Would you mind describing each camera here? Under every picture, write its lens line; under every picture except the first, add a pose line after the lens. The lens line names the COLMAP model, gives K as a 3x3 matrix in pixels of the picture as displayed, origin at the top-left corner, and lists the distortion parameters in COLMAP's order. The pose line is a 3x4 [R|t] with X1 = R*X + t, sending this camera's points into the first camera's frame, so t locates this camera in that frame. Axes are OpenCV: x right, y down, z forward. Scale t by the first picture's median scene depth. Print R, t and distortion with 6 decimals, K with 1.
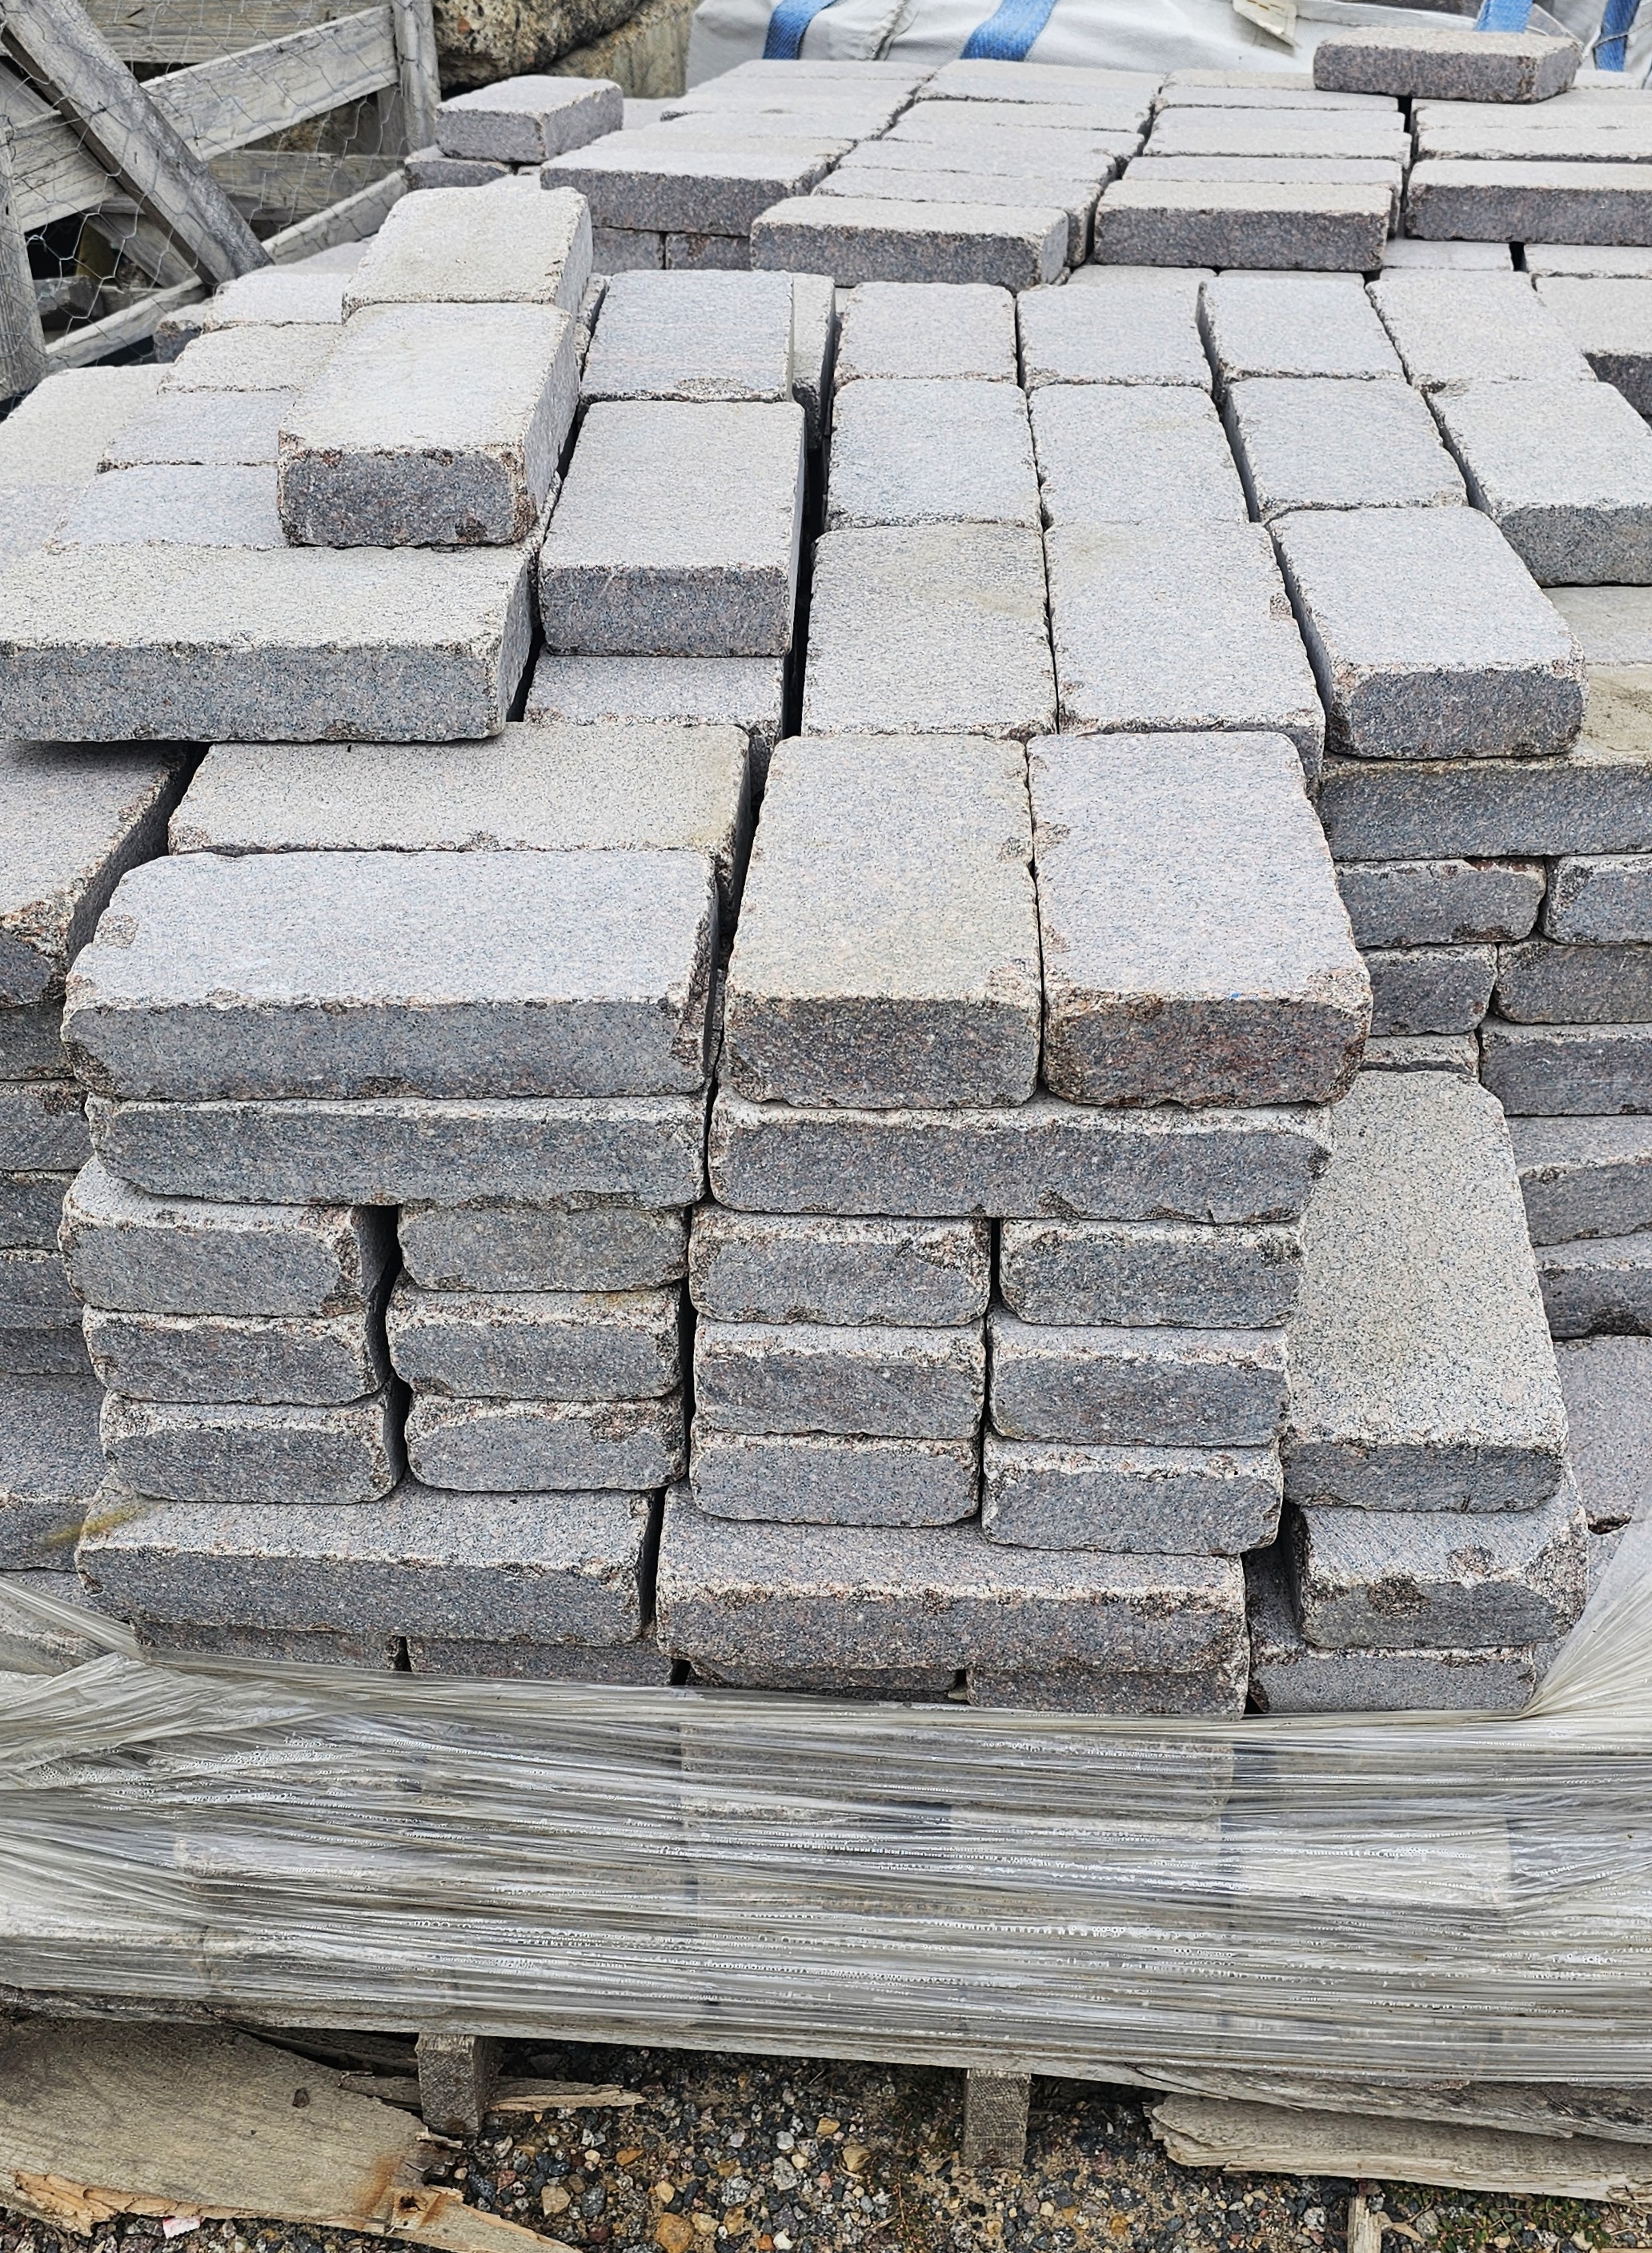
lens RADIAL K [[1577.5, 0, 826.0], [0, 1577.5, 1126.5], [0, 0, 1]] dist [0.003607, 0.000934]
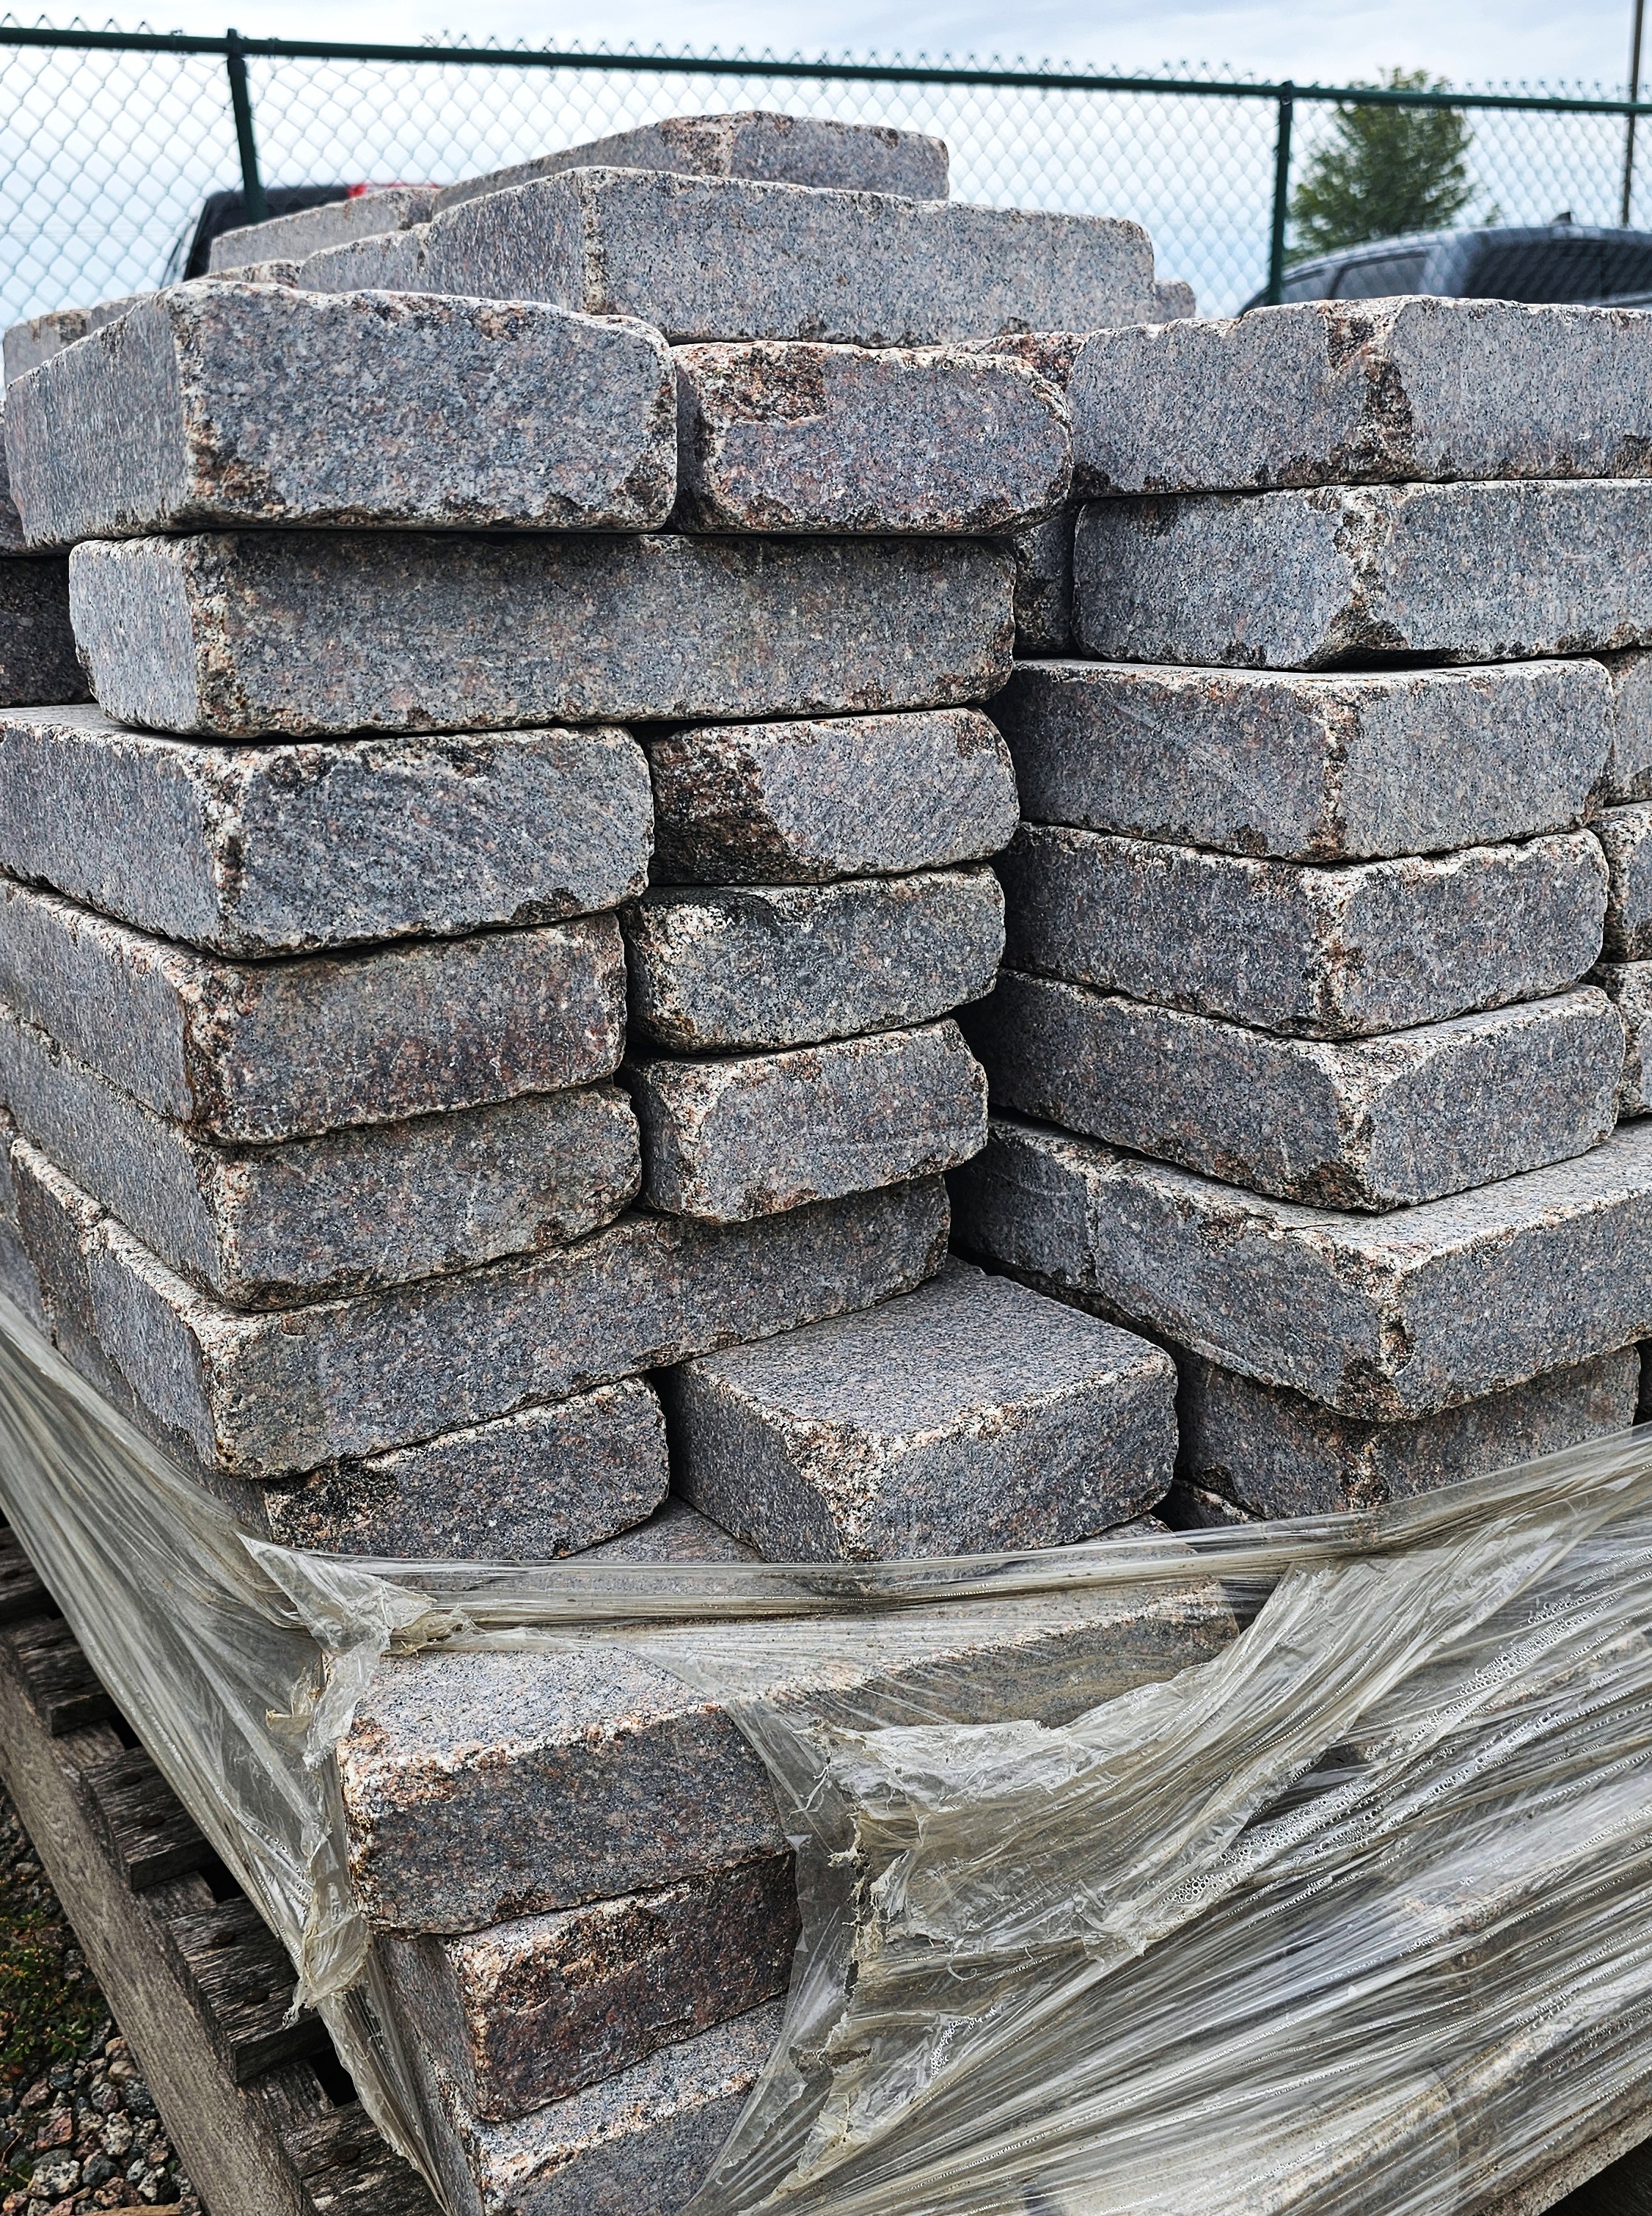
lens RADIAL K [[1576.9, 0, 826.0], [0, 1576.9, 1108.0], [0, 0, 1]] dist [0.046153, -0.048192]
pose [[0.862766, -0.220651, 0.454915, -0.844154], [0.339617, 0.919459, -0.198128, 0.230689], [-0.374558, 0.325435, 0.868215, 0.481231]]
